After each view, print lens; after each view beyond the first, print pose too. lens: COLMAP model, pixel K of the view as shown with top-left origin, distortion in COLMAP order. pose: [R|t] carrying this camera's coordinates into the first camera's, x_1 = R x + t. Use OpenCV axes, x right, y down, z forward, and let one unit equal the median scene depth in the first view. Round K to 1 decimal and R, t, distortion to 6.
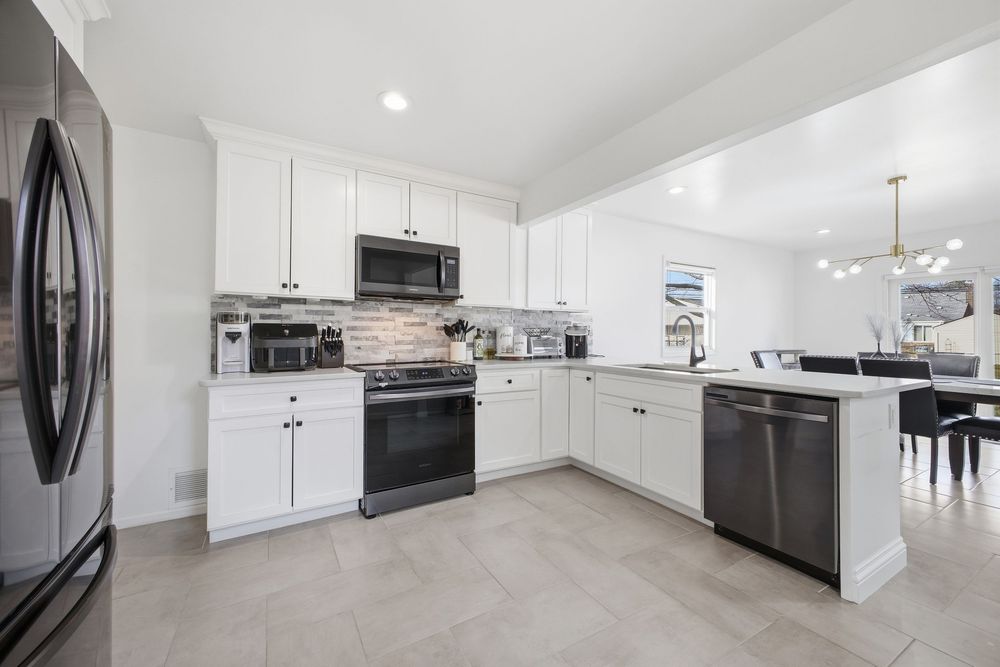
lens RADIAL K [[401.8, 0, 499.0], [0, 401.8, 329.4], [0, 0, 1]] dist [0.020603, -0.000700]
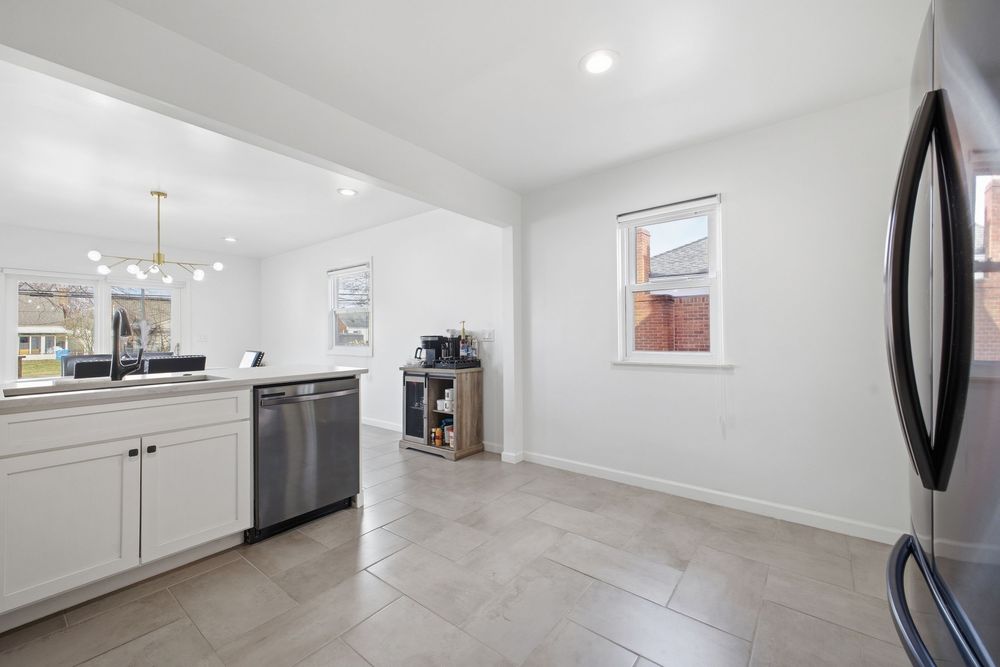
lens RADIAL K [[401.8, 0, 499.0], [0, 401.8, 329.4], [0, 0, 1]] dist [0.020603, -0.000700]
pose [[-0.347076, 0.003356, 0.937831, -0.426731], [0.003235, 0.999992, -0.002381, 0.004709], [-0.937831, 0.002207, -0.347084, 0.603648]]
